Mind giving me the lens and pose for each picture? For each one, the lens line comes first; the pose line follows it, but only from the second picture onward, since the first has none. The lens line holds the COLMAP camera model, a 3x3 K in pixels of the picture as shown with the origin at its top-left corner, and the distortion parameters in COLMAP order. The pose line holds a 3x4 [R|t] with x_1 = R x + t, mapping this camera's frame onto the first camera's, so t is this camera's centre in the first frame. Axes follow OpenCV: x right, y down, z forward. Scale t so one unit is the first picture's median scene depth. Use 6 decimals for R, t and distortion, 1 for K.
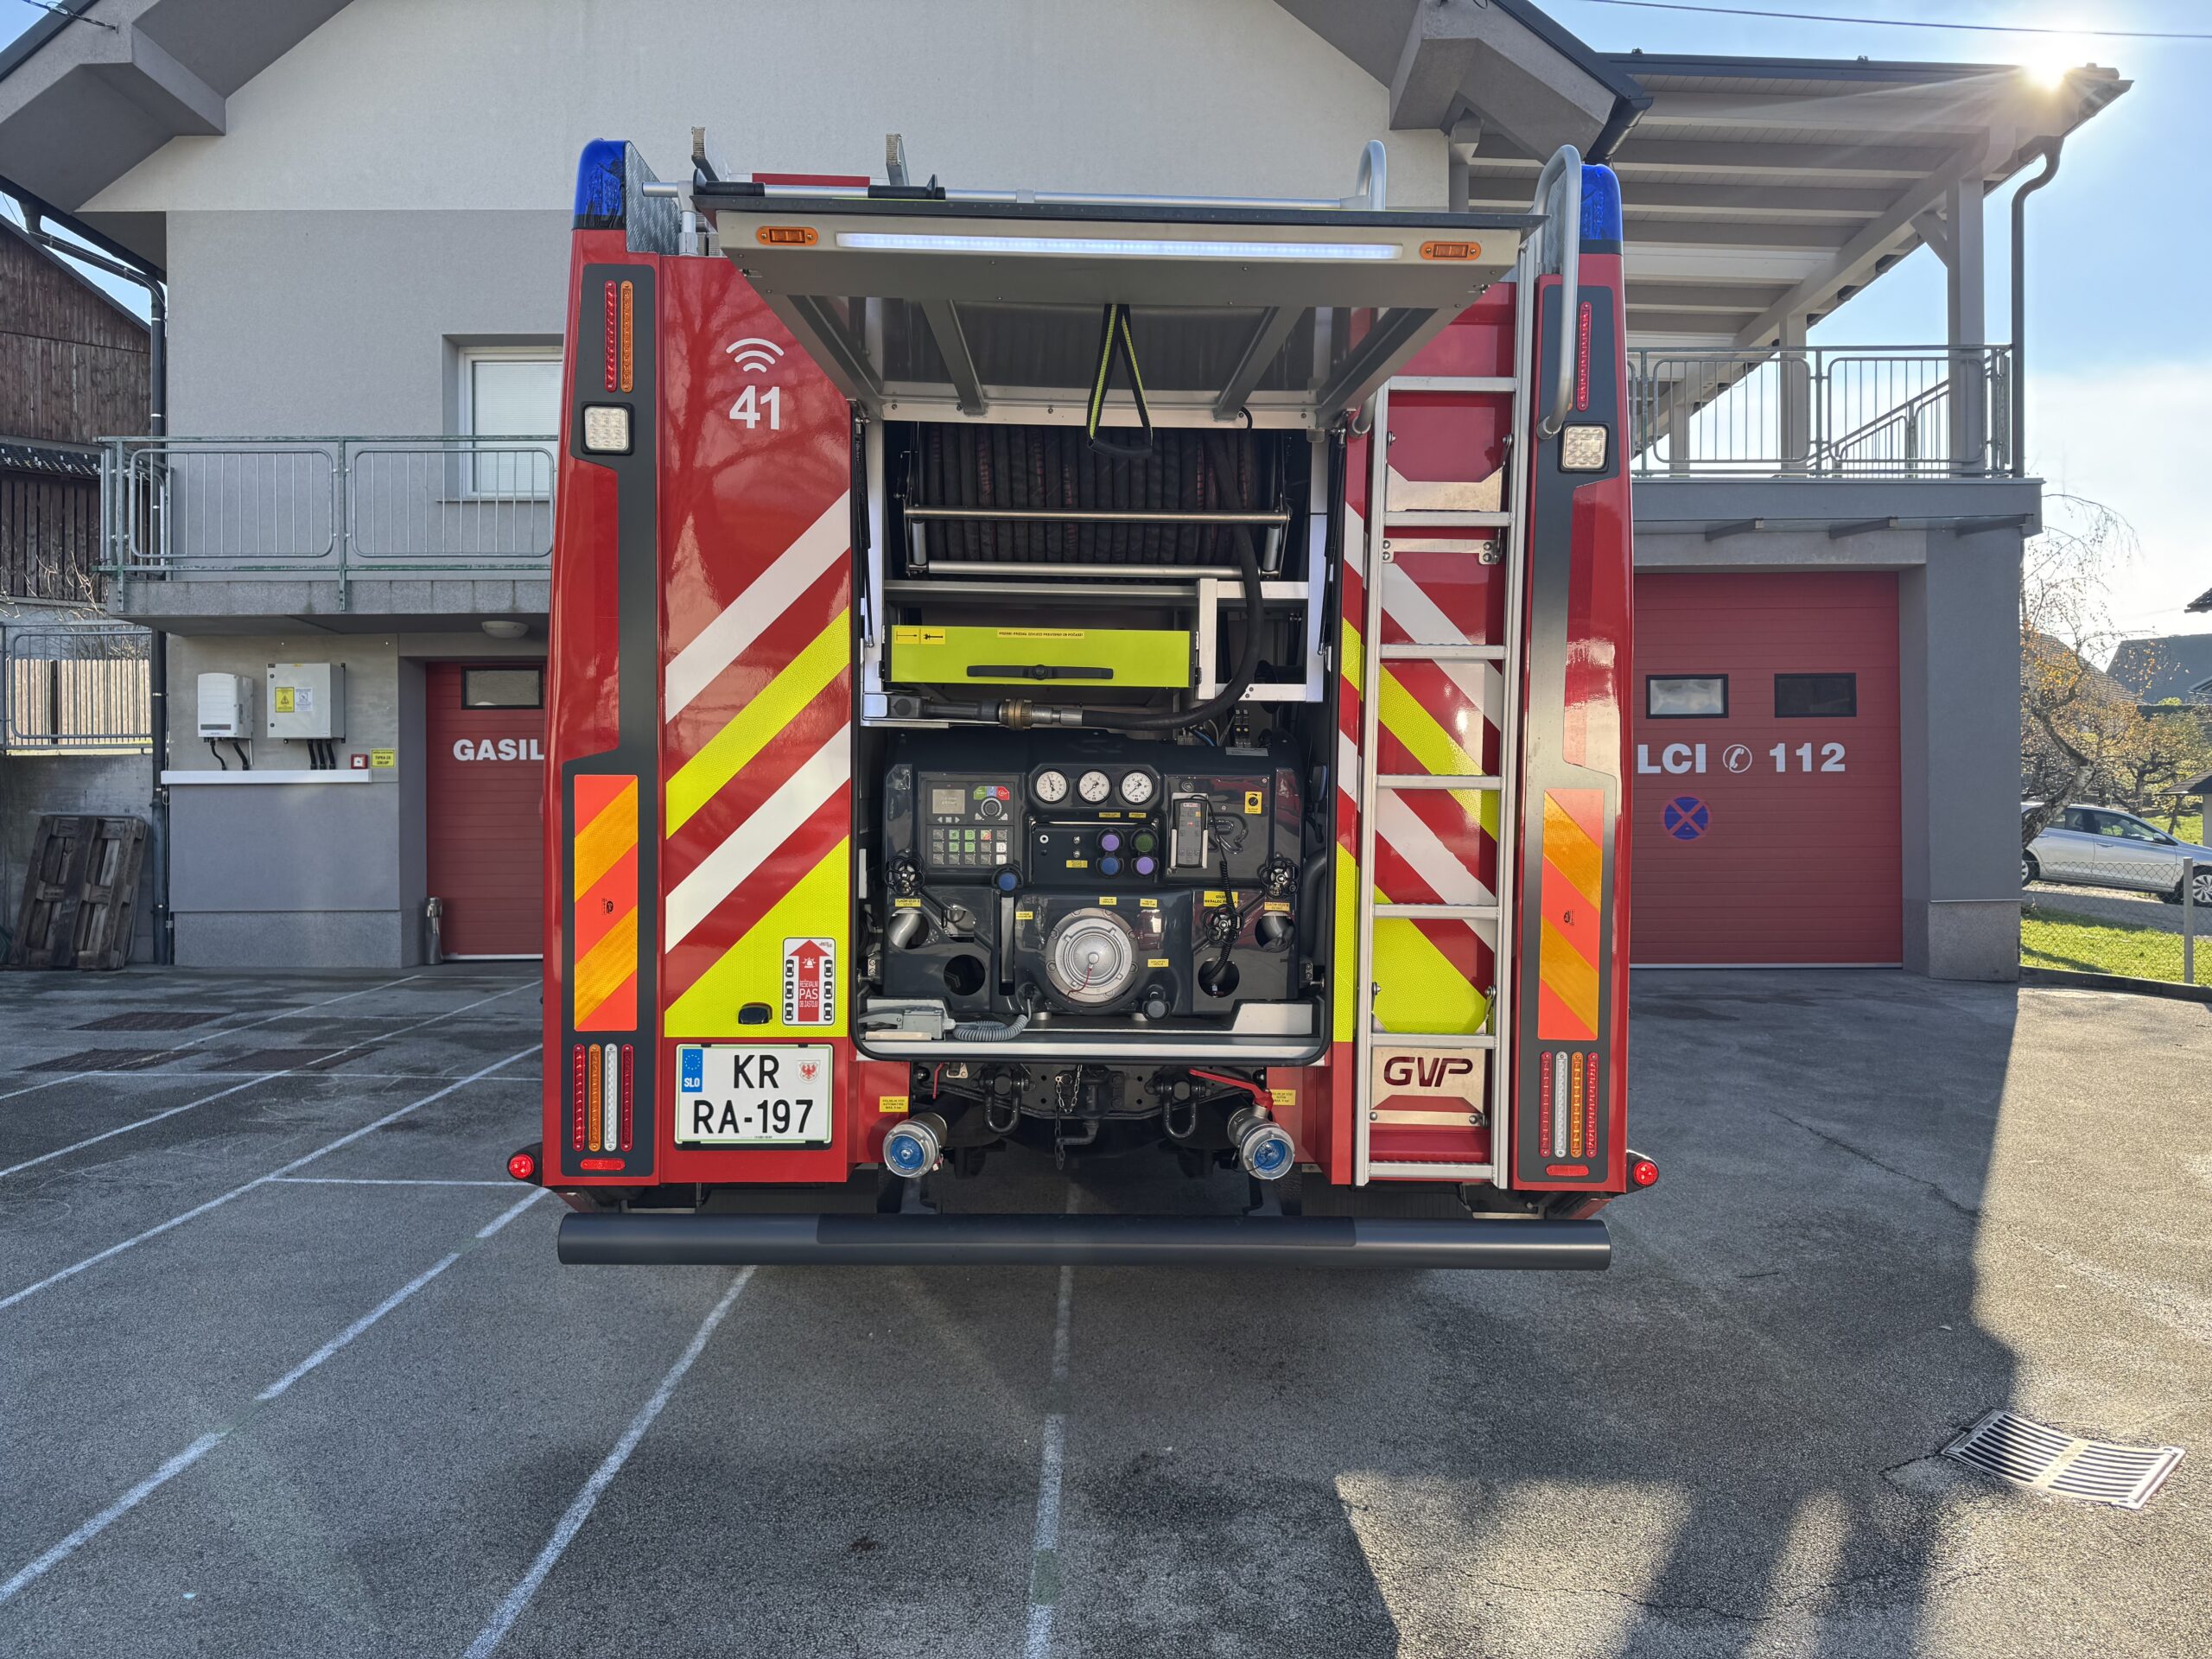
lens RADIAL K [[1557.7, 0, 1113.1], [0, 1557.7, 826.5], [0, 0, 1]] dist [0.009791, -0.010963]
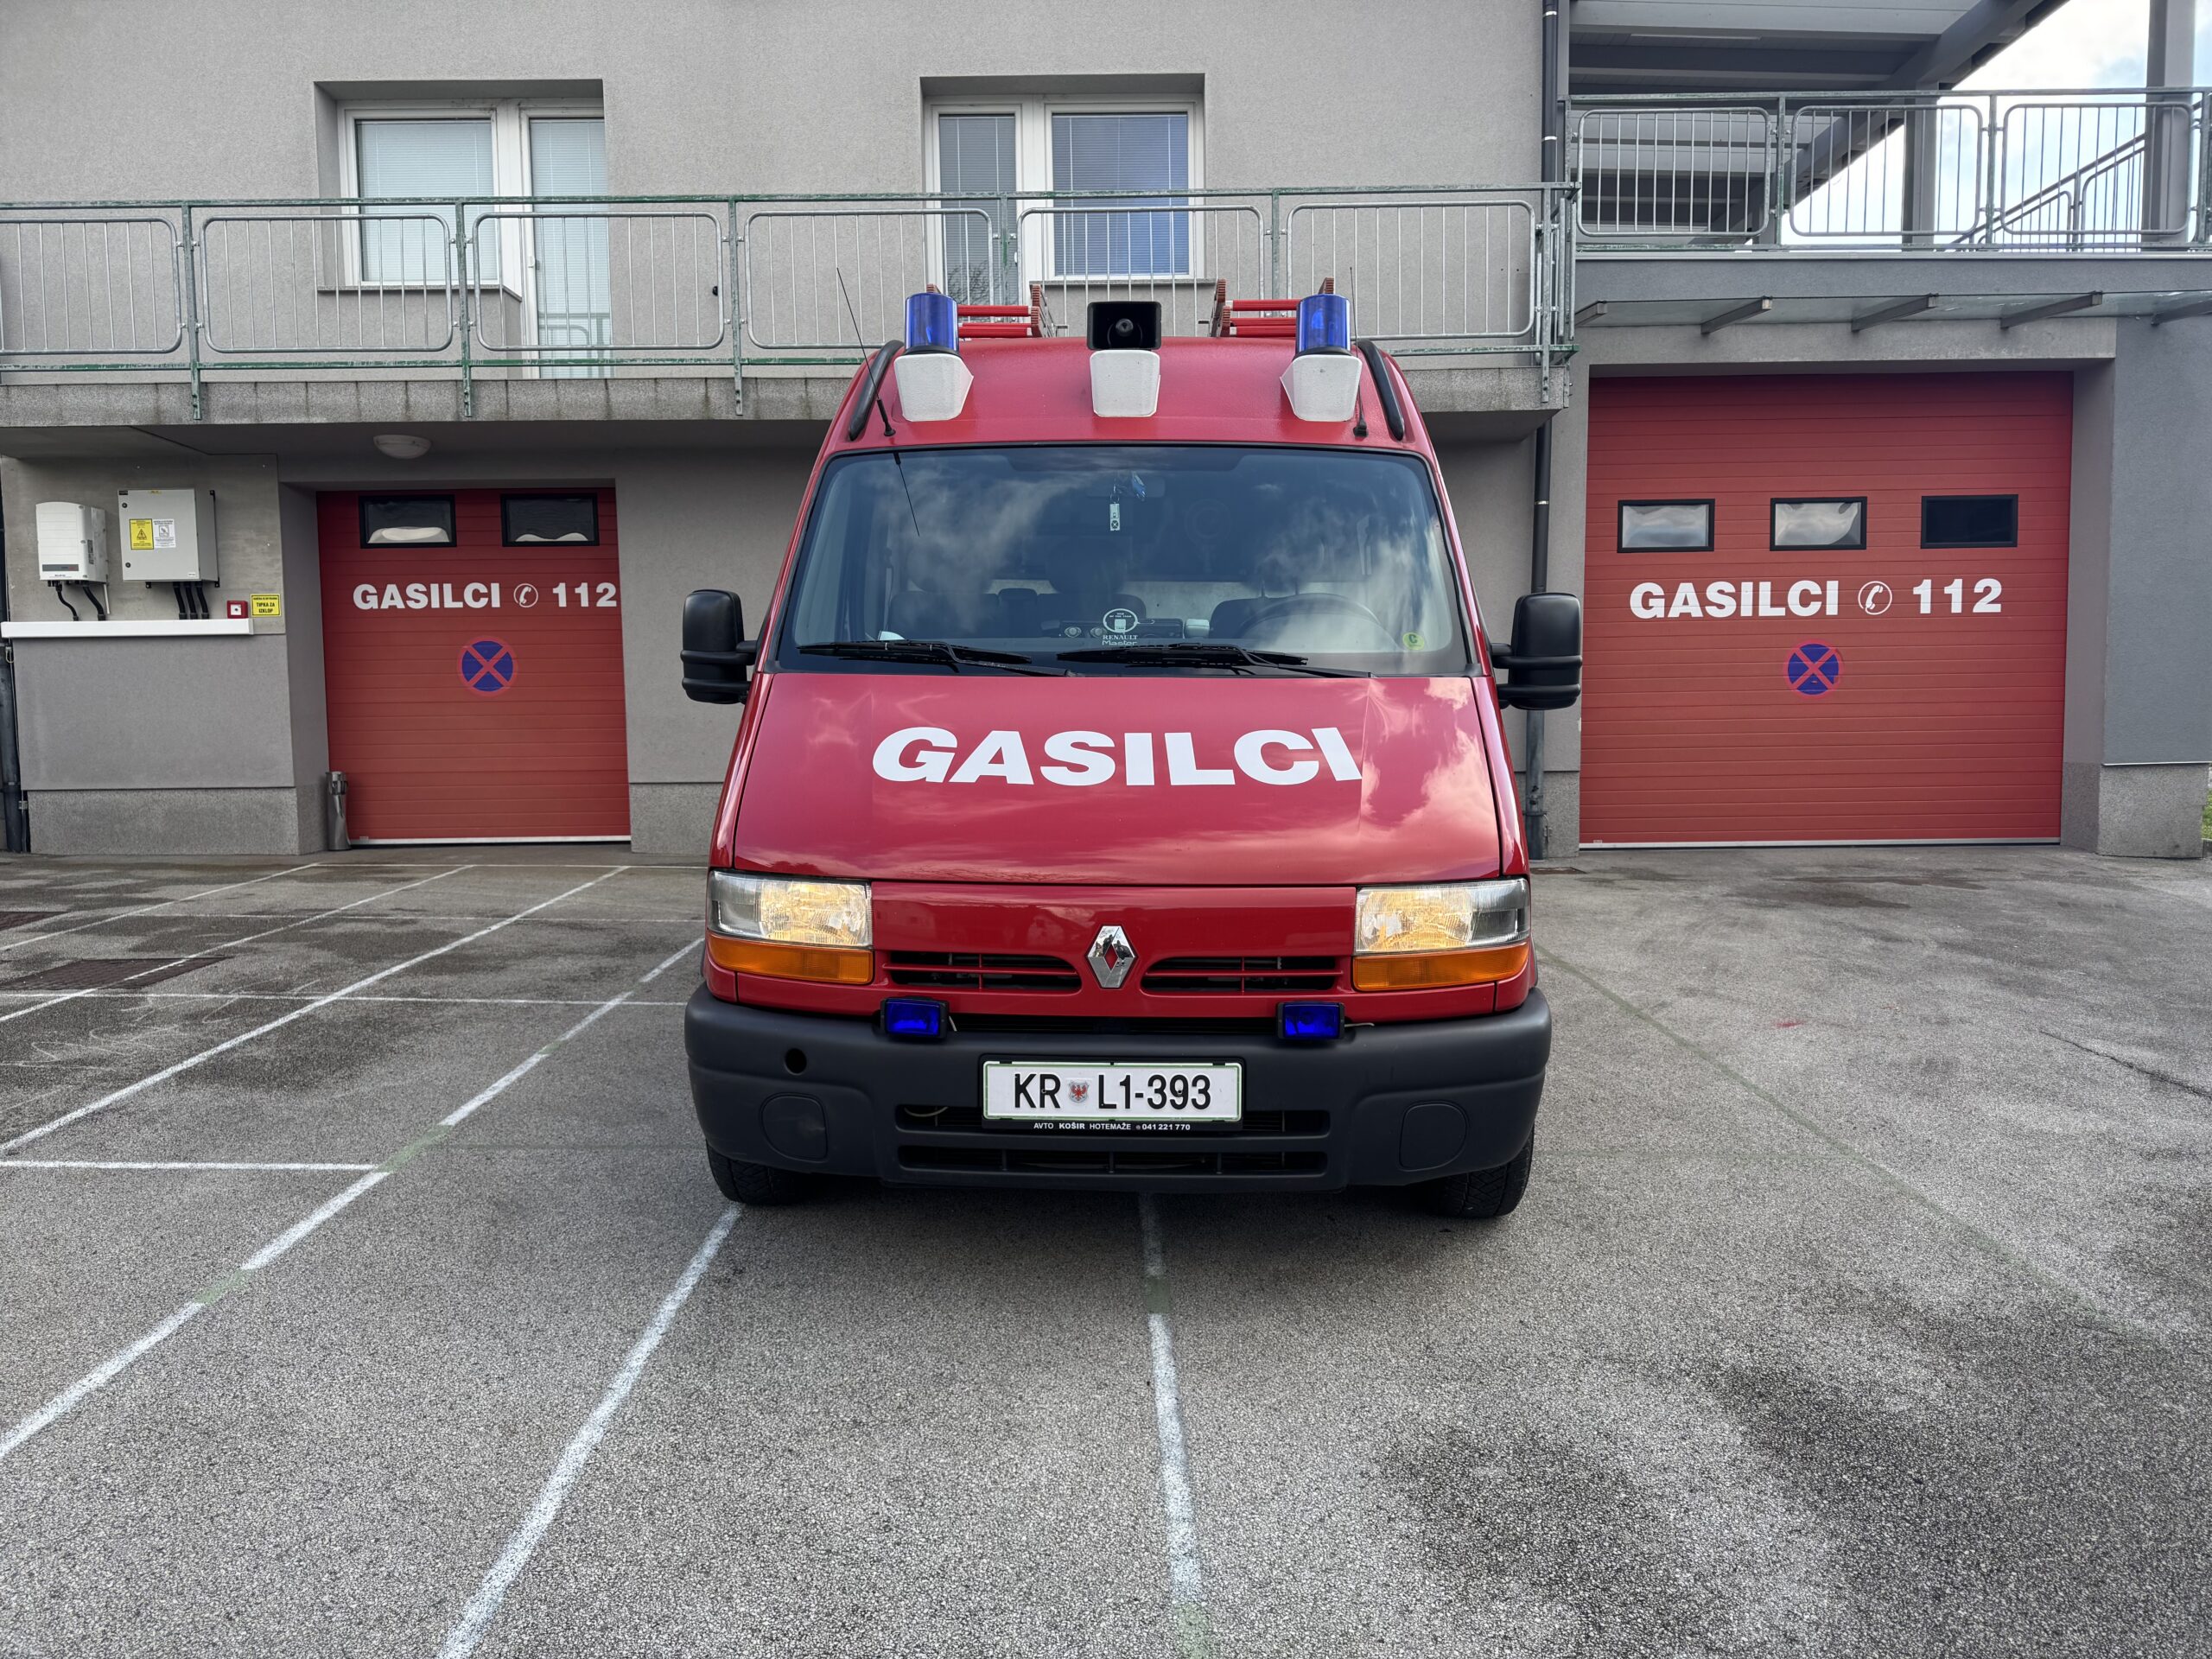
lens RADIAL K [[1567.1, 0, 1106.0], [0, 1567.1, 829.5], [0, 0, 1]] dist [0.010280, -0.013178]
pose [[0.999975, -0.006411, 0.003023, -0.020909], [0.006157, 0.996955, 0.077735, 0.013712], [-0.003512, -0.077714, 0.996970, 0.152934]]
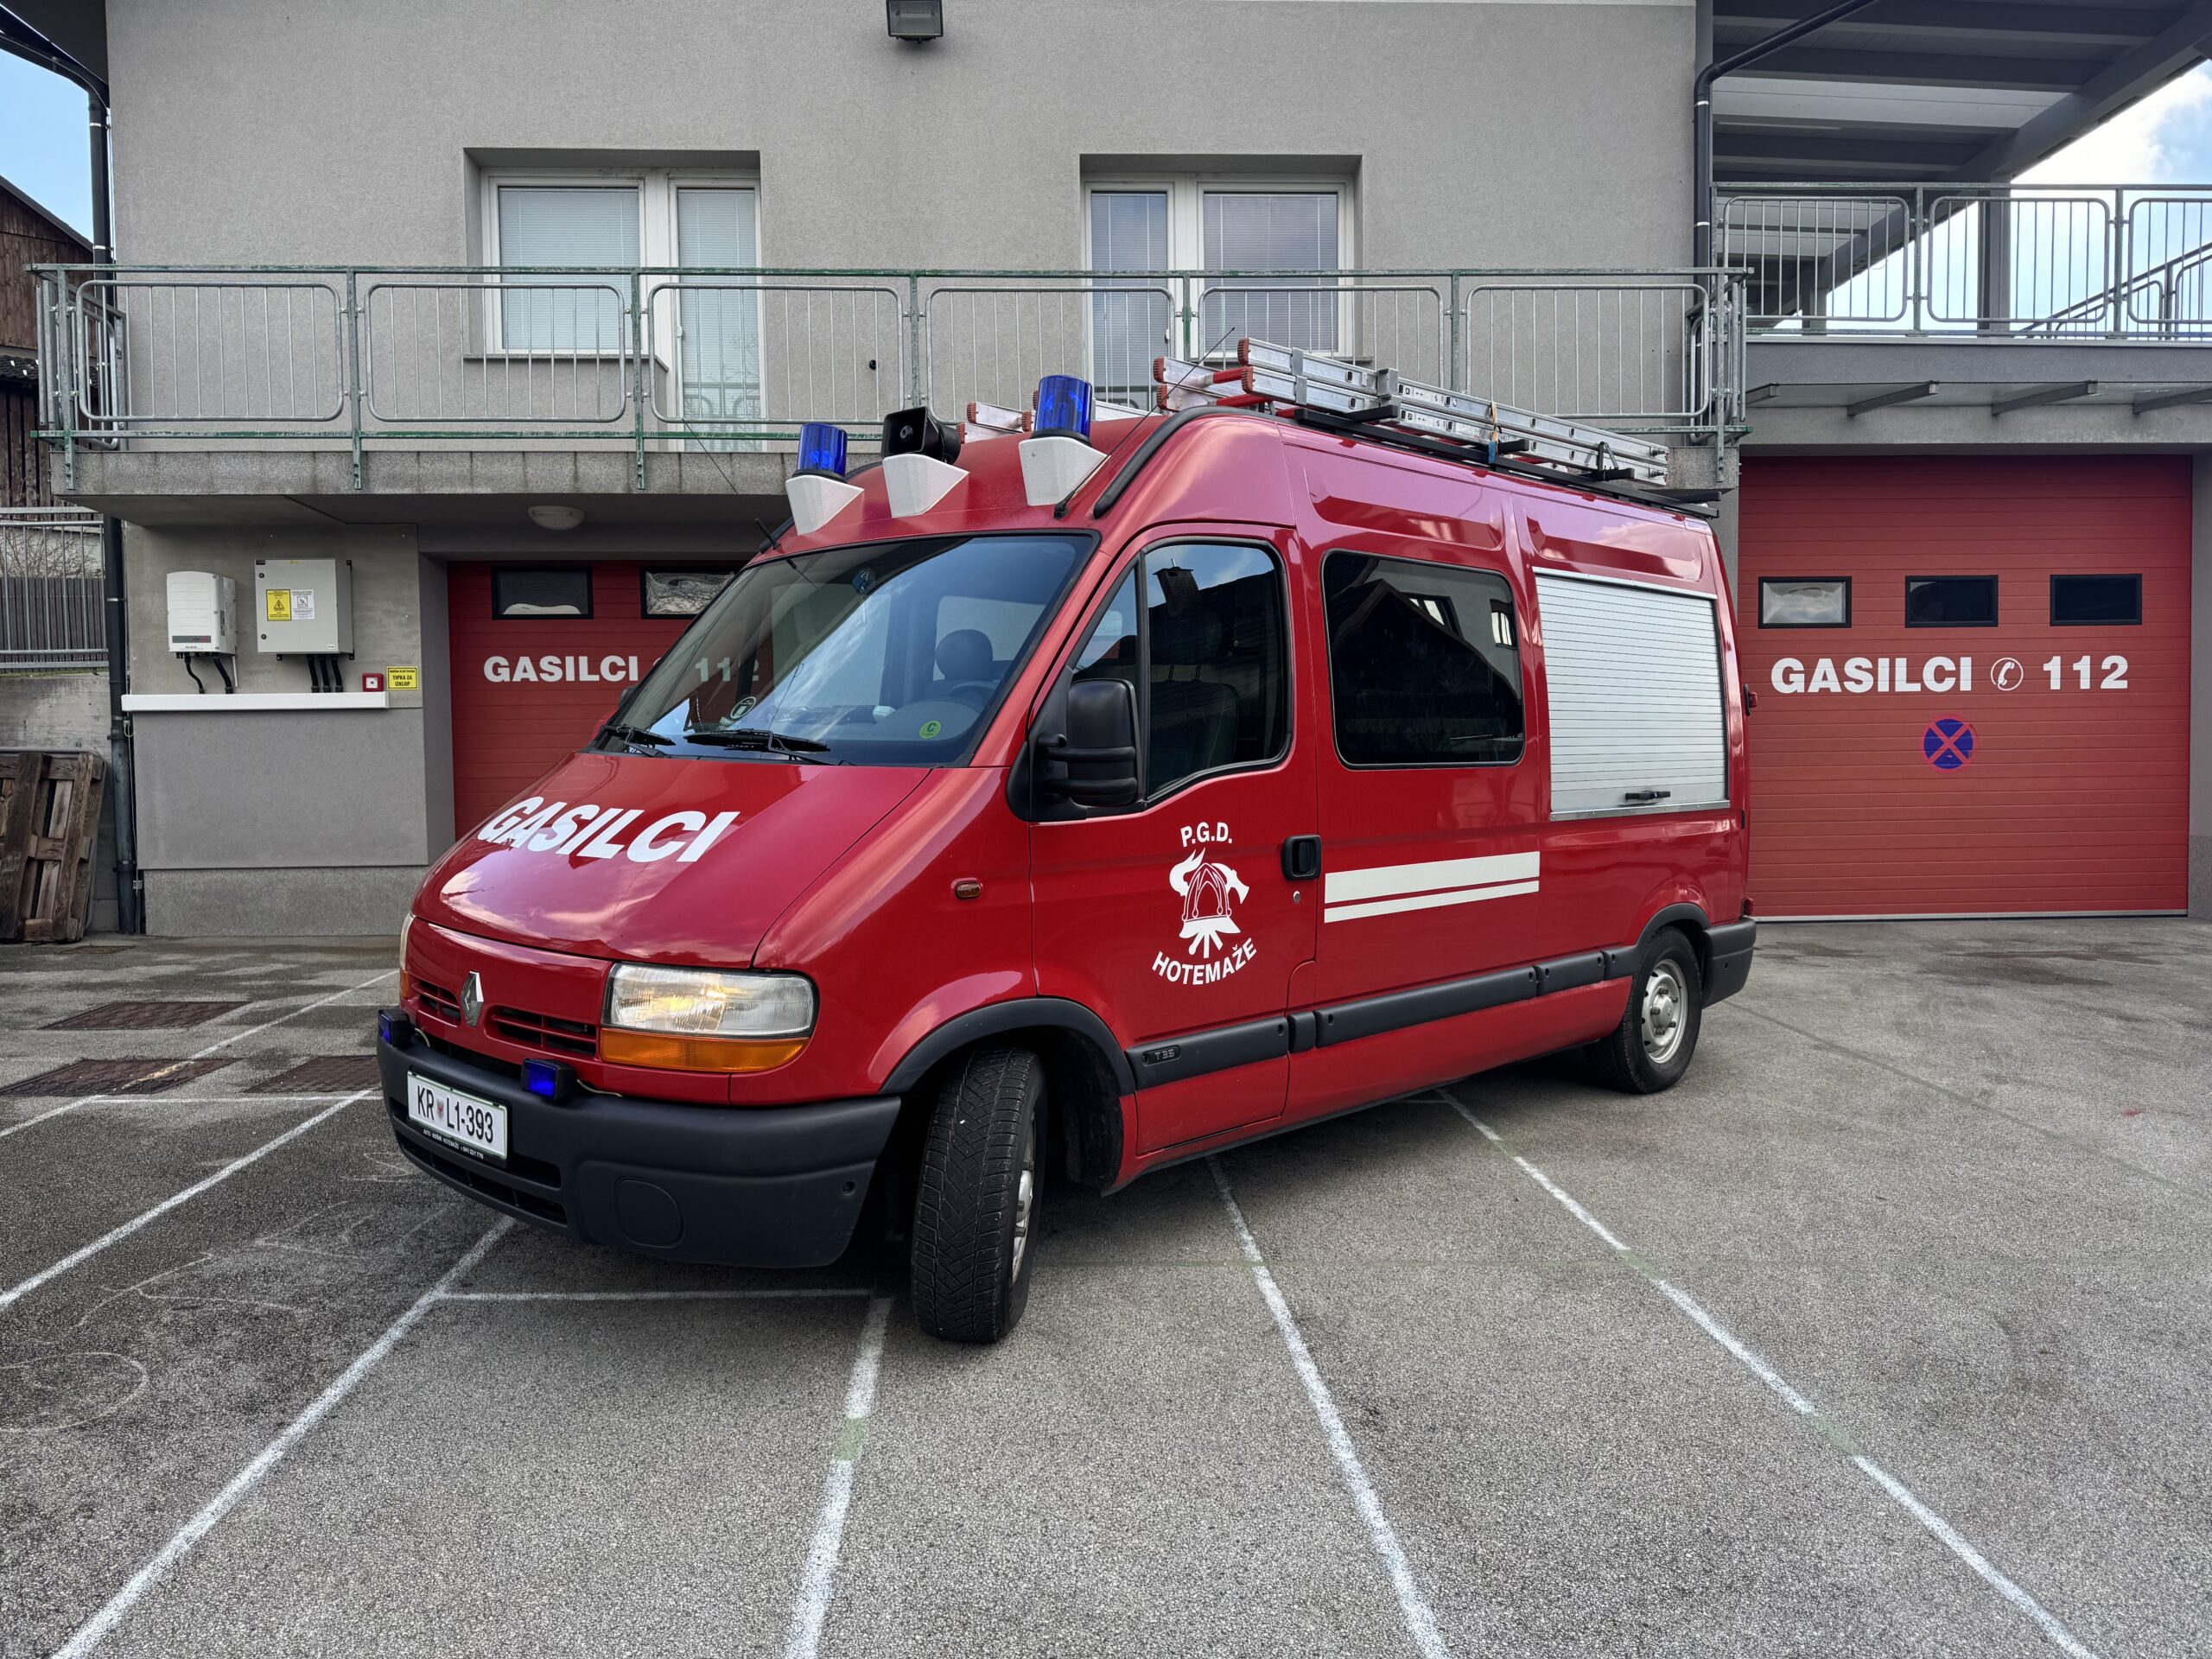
lens RADIAL K [[1566.9, 0, 1114.5], [0, 1566.9, 833.1], [0, 0, 1]] dist [0.010872, -0.010964]
pose [[0.998839, -0.008158, 0.047476, -0.140350], [0.006157, 0.999092, 0.042153, 0.004682], [-0.047777, -0.041812, 0.997983, 0.167397]]
